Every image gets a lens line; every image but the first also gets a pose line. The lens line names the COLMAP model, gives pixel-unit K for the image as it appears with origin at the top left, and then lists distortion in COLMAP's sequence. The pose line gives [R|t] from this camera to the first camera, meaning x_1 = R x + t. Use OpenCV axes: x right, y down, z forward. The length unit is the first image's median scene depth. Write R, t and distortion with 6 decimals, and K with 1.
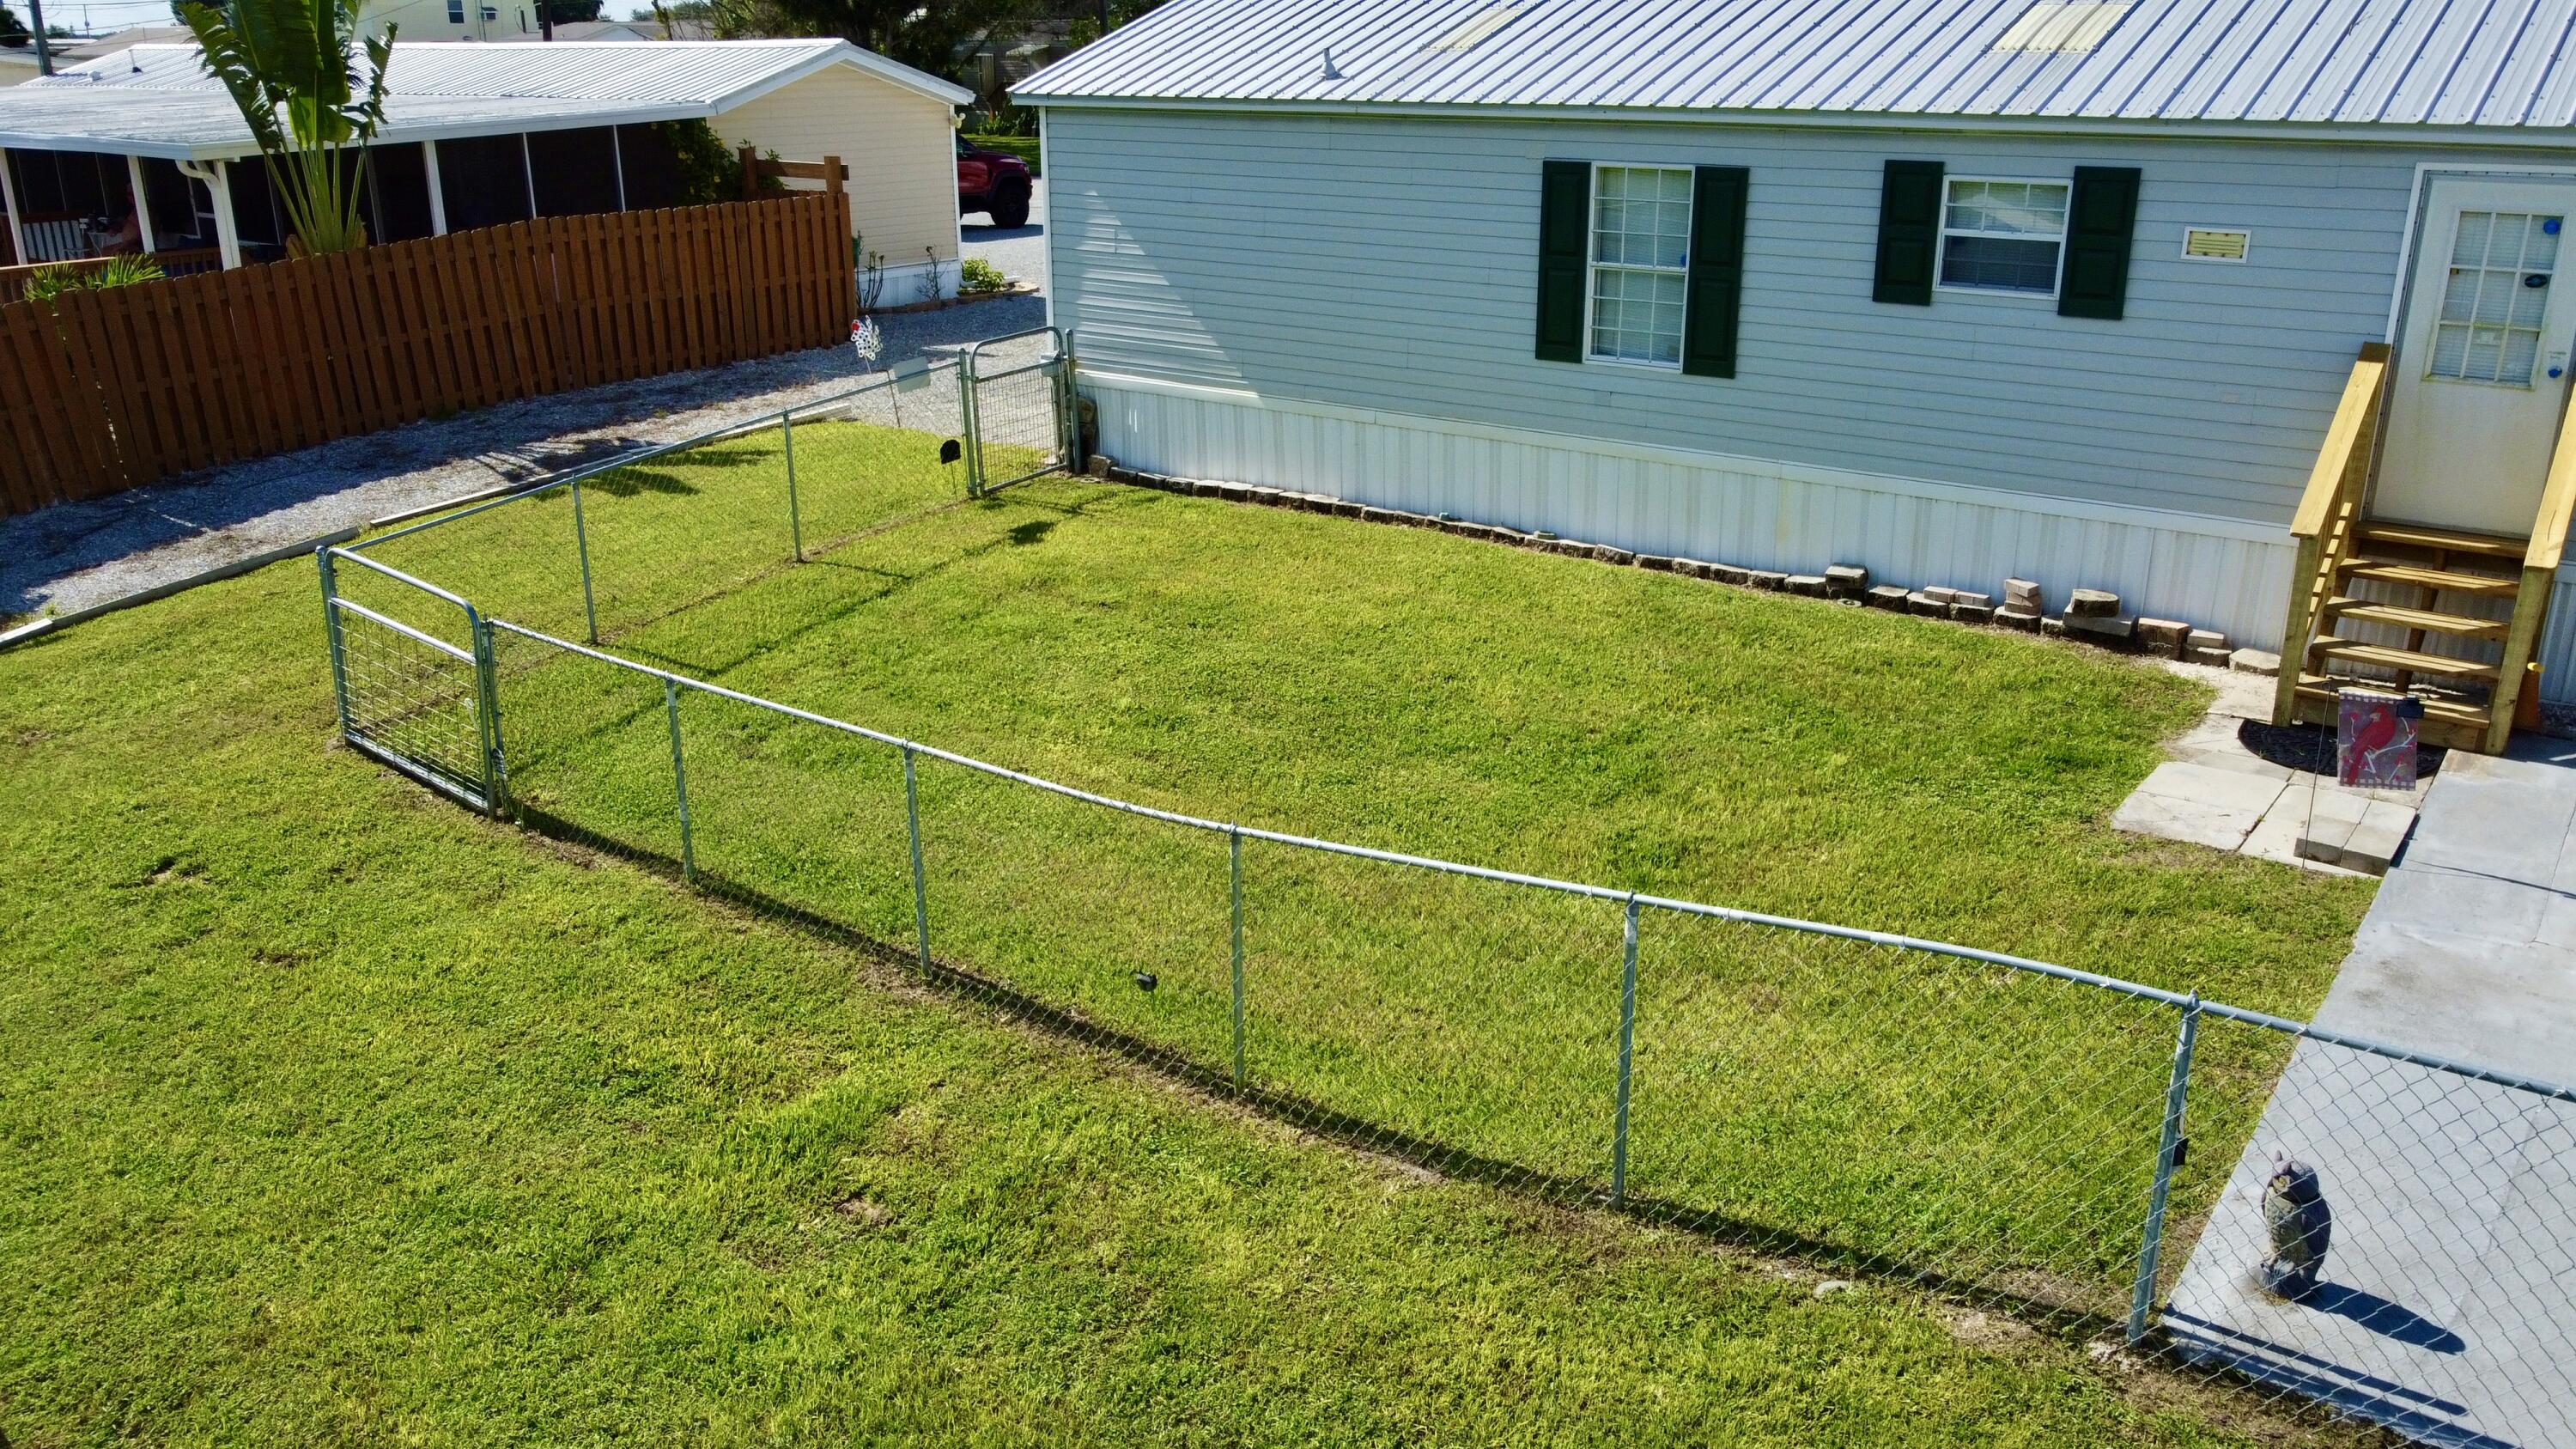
lens RADIAL K [[1968.7, 0, 1275.6], [0, 1968.7, 732.9], [0, 0, 1]] dist [-0.007579, -0.002586]
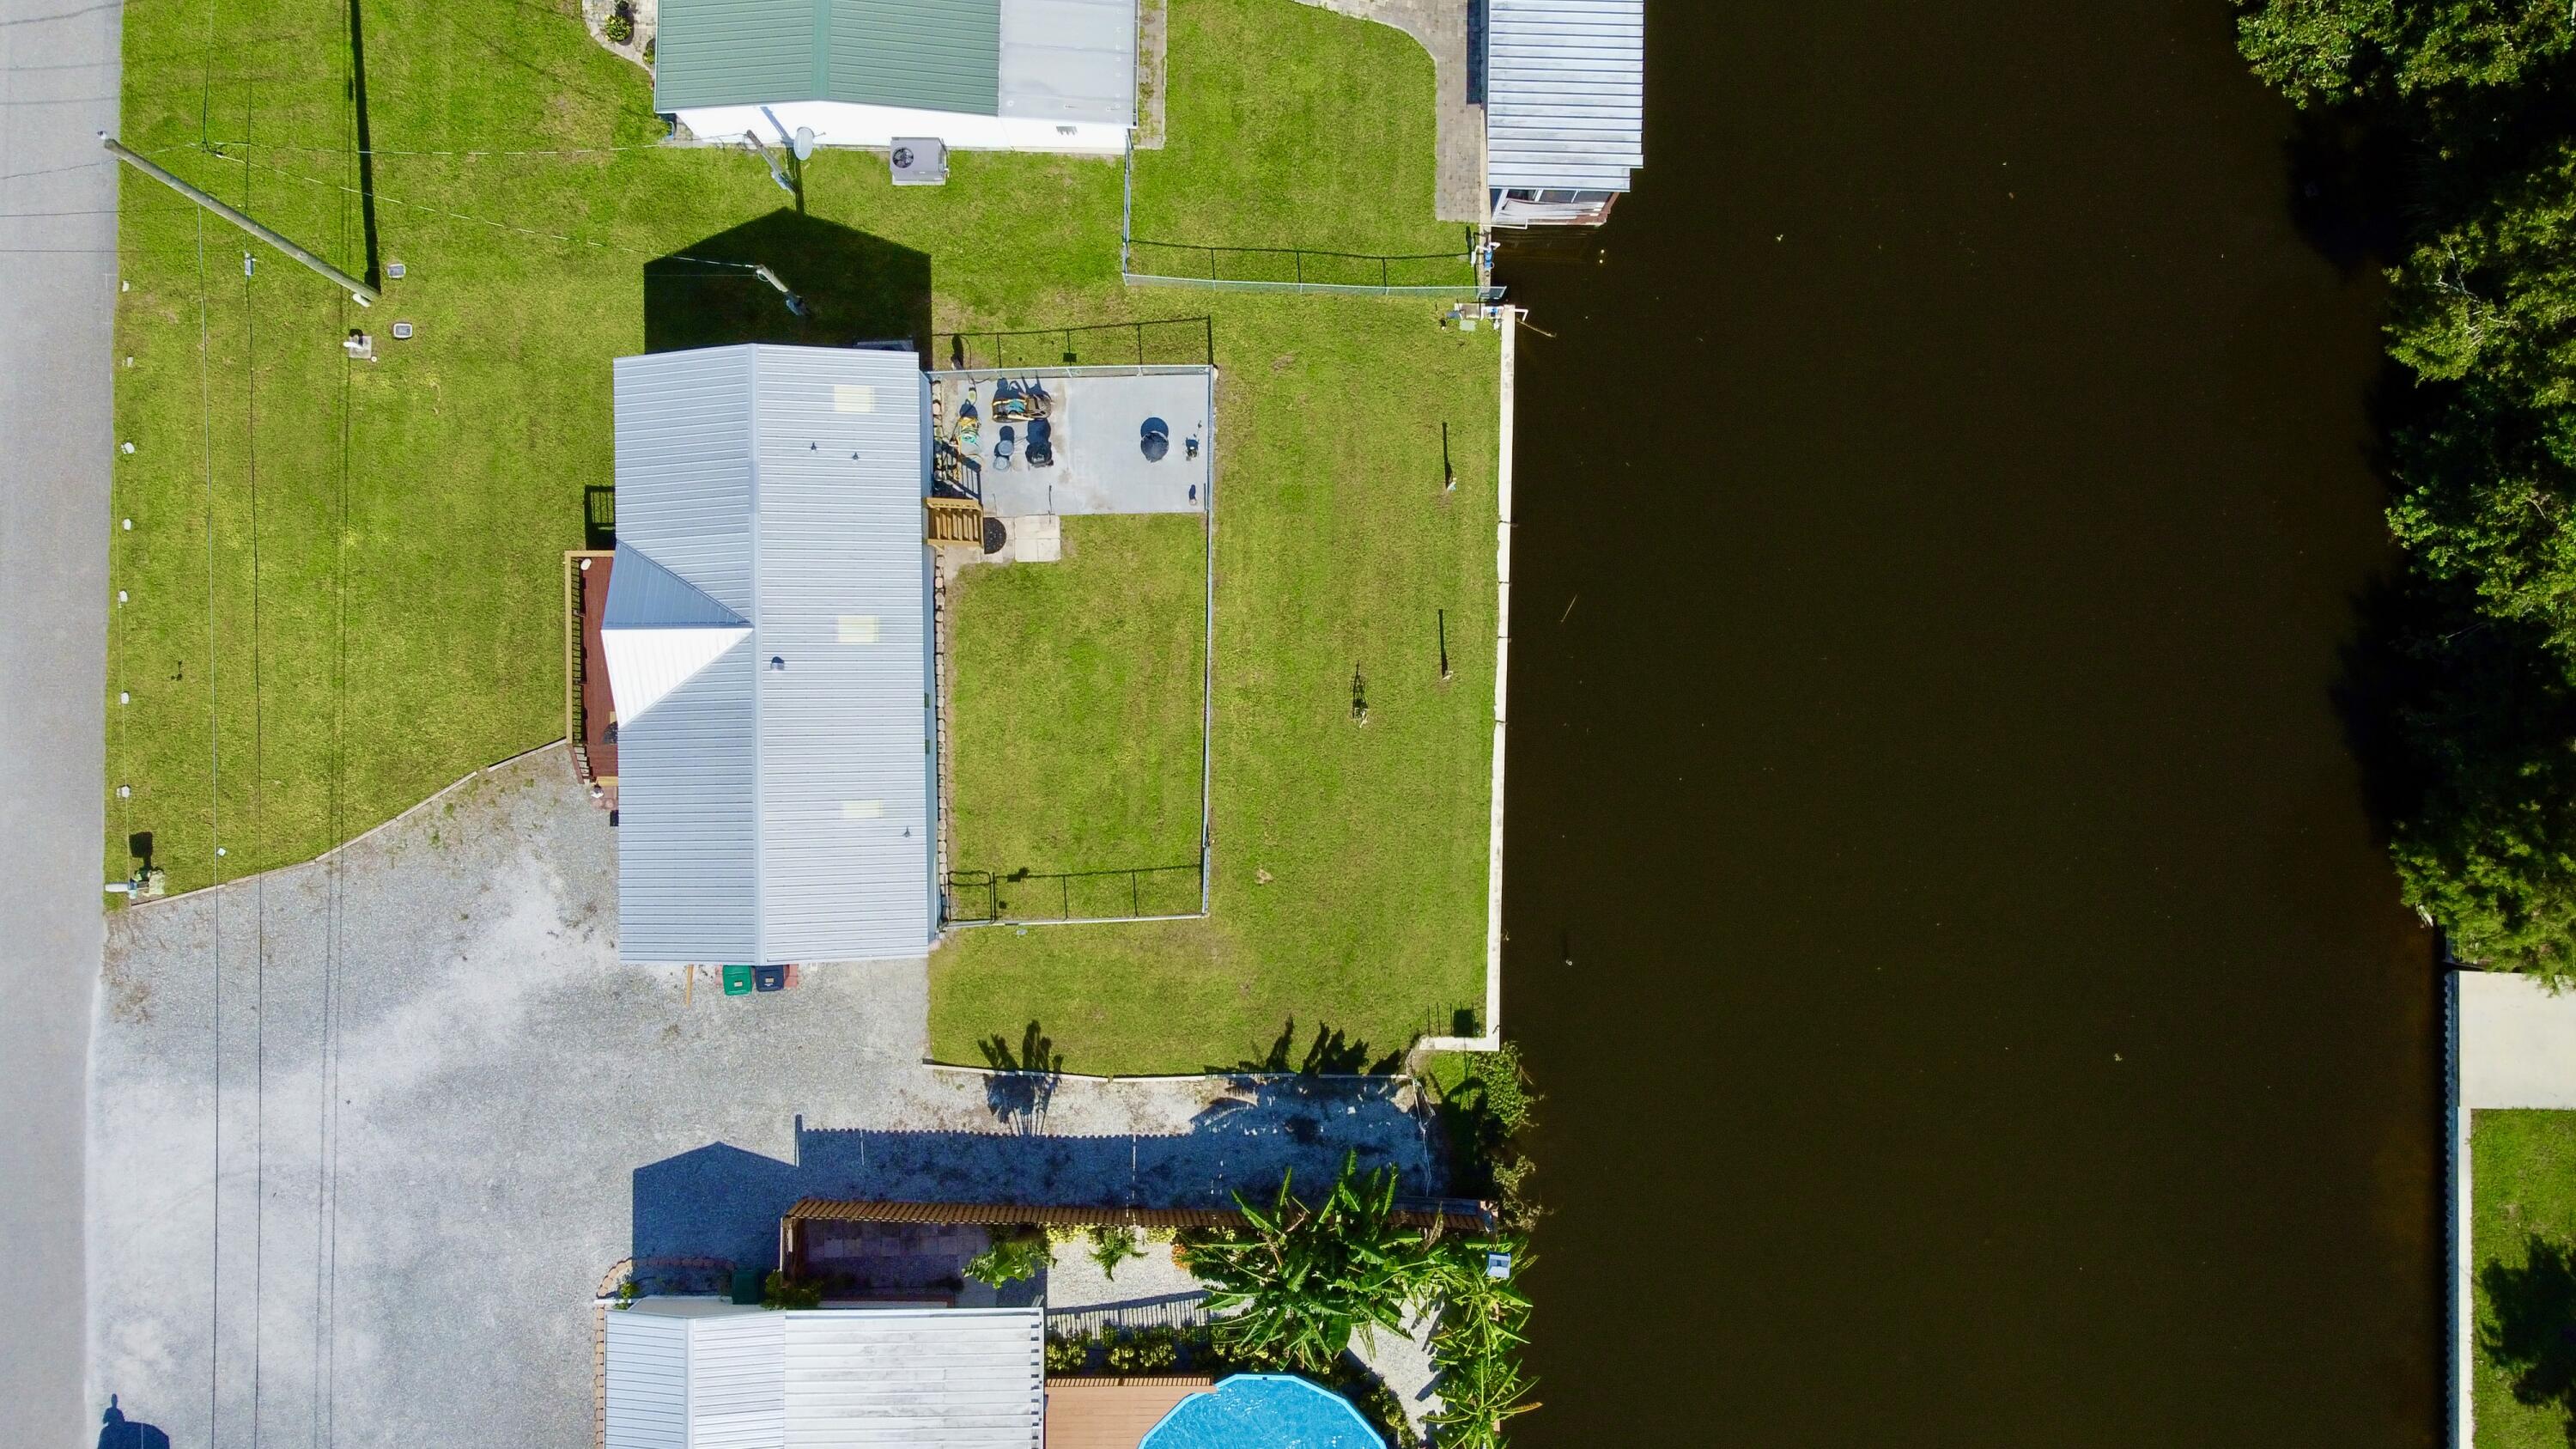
lens RADIAL K [[2081.5, 0, 1301.7], [0, 2081.5, 733.9], [0, 0, 1]] dist [-0.007703, 0.002789]
pose [[-0.614568, -0.788593, 0.020675, -0.415500], [0.269864, -0.185540, 0.944854, -4.474436], [-0.741269, 0.586256, 0.326840, -0.938080]]
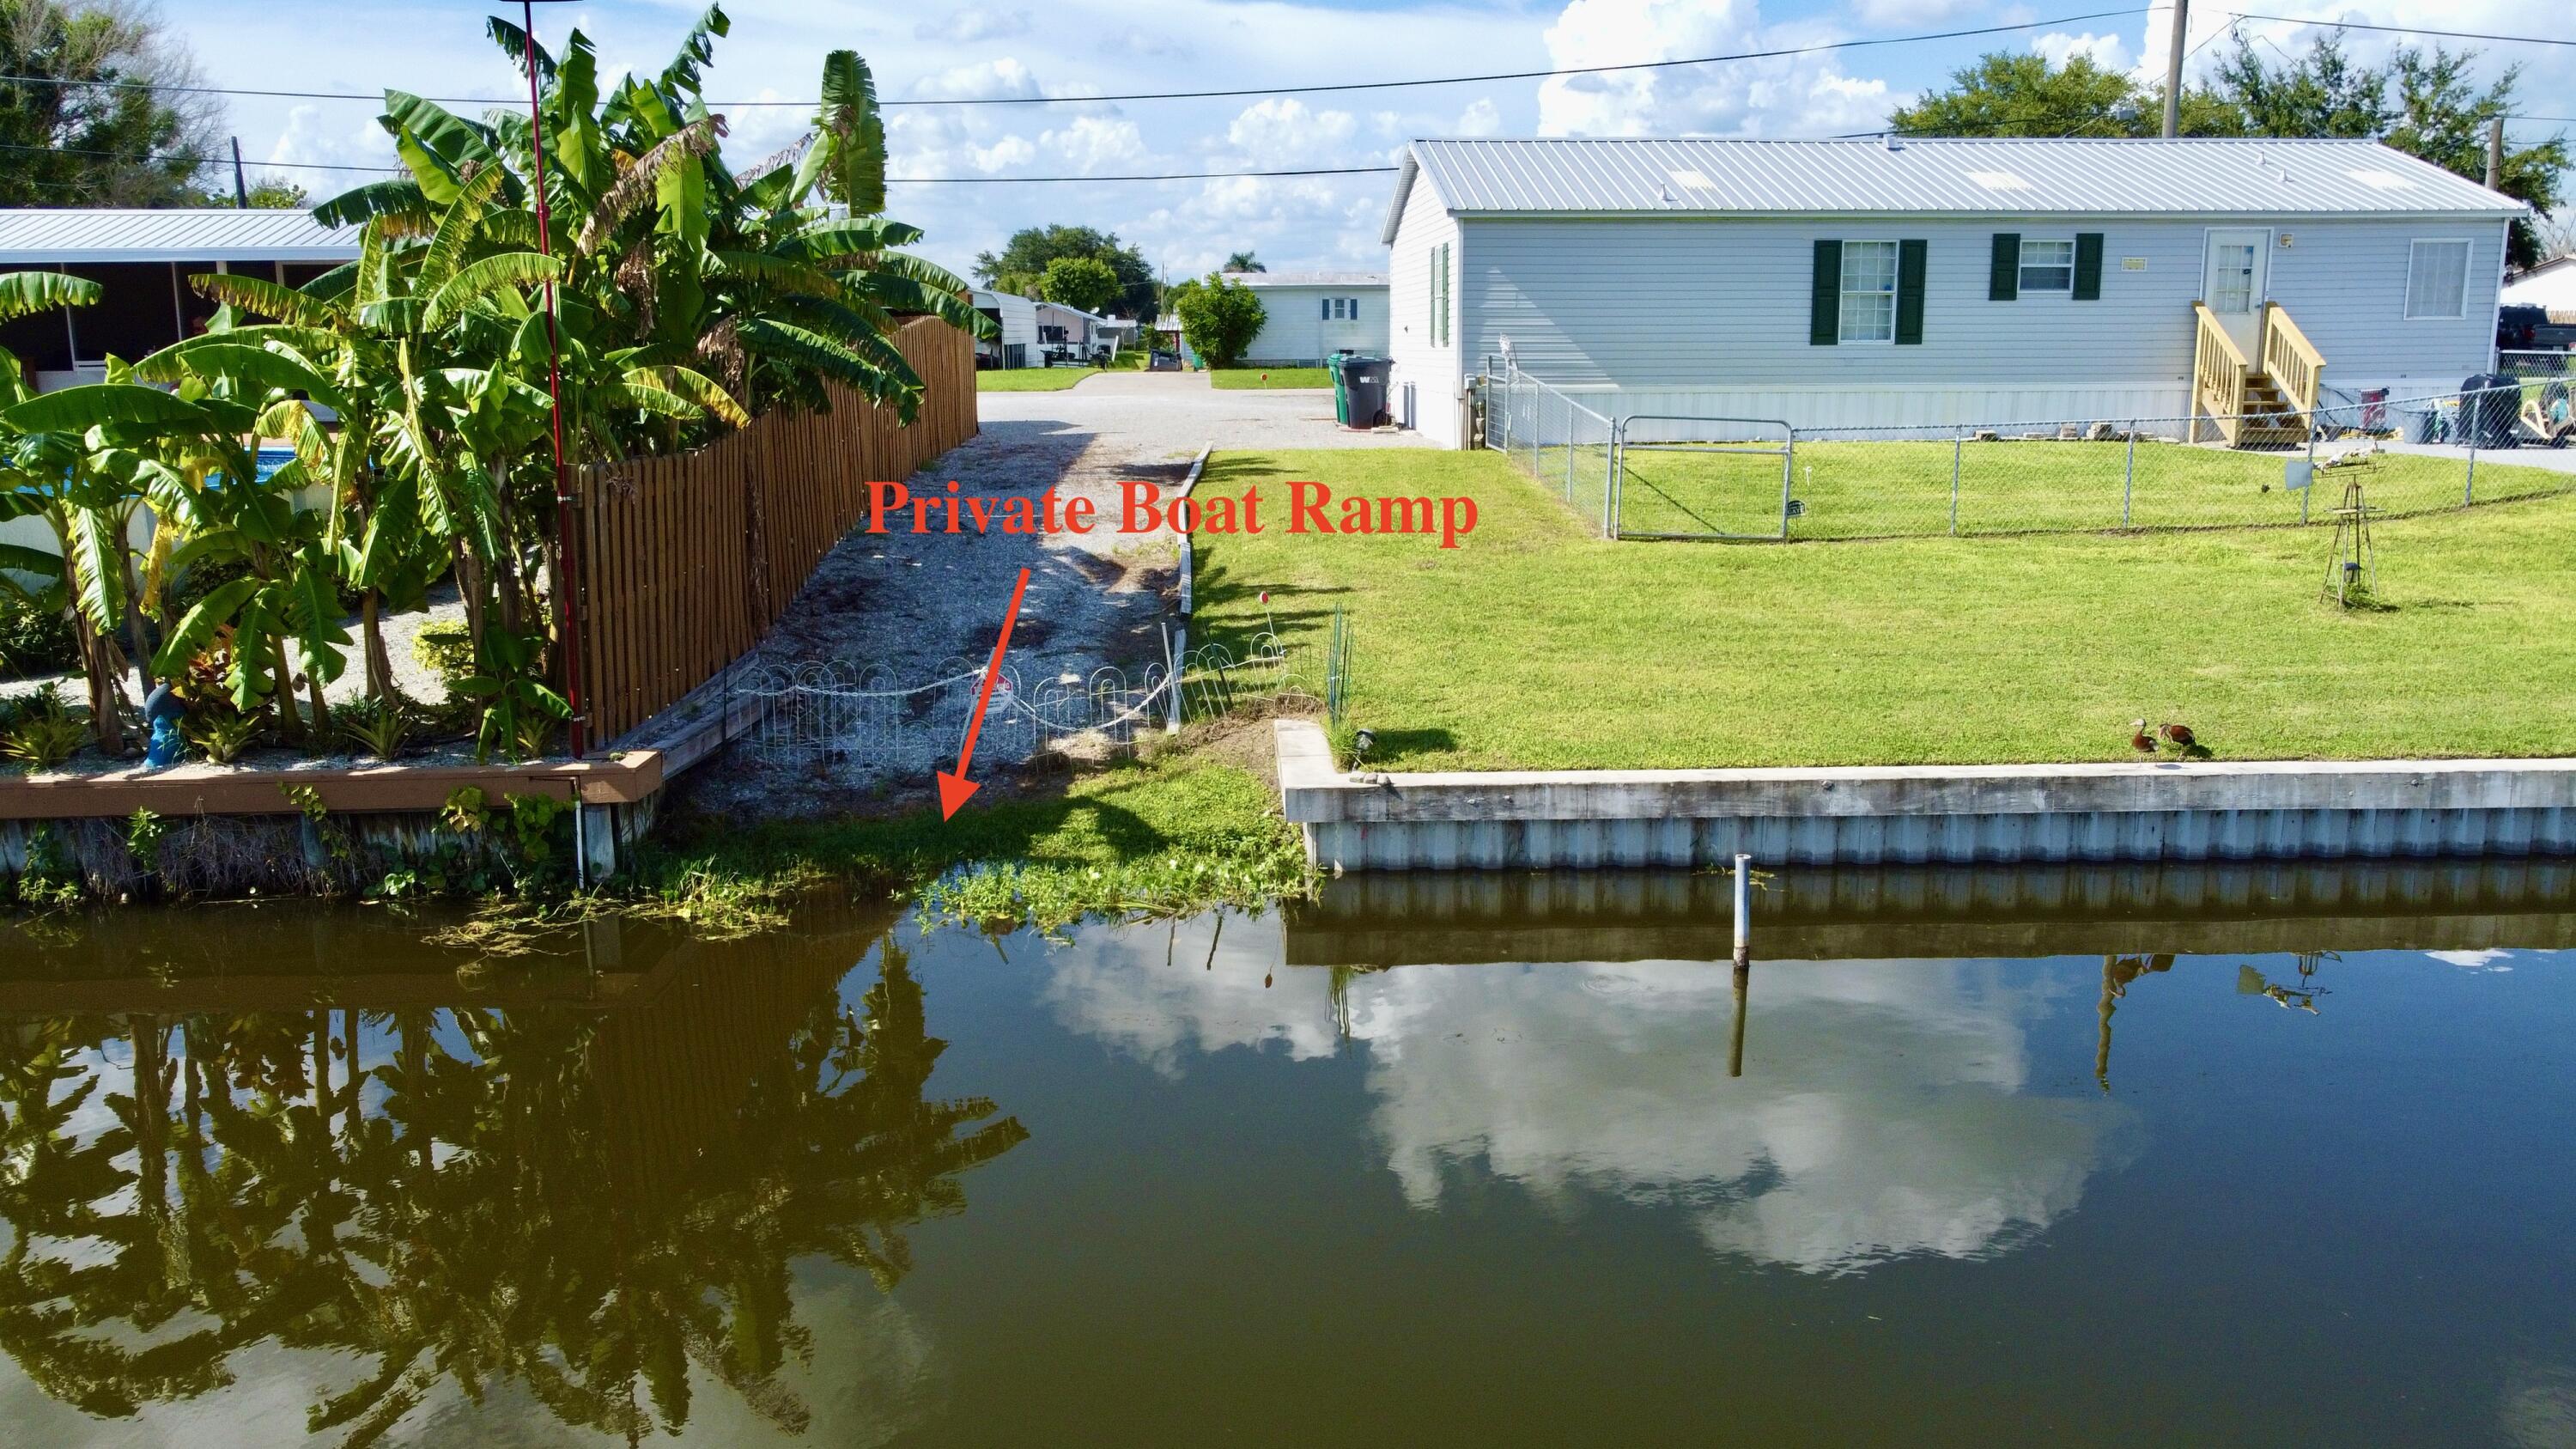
lens RADIAL K [[1968.7, 0, 1275.6], [0, 1968.7, 732.9], [0, 0, 1]] dist [-0.007579, -0.002586]
pose [[0.757253, -0.130202, 0.640012, -1.893738], [0.219977, 0.973518, -0.062225, 0.219122], [-0.614961, 0.187908, 0.765842, -0.062574]]
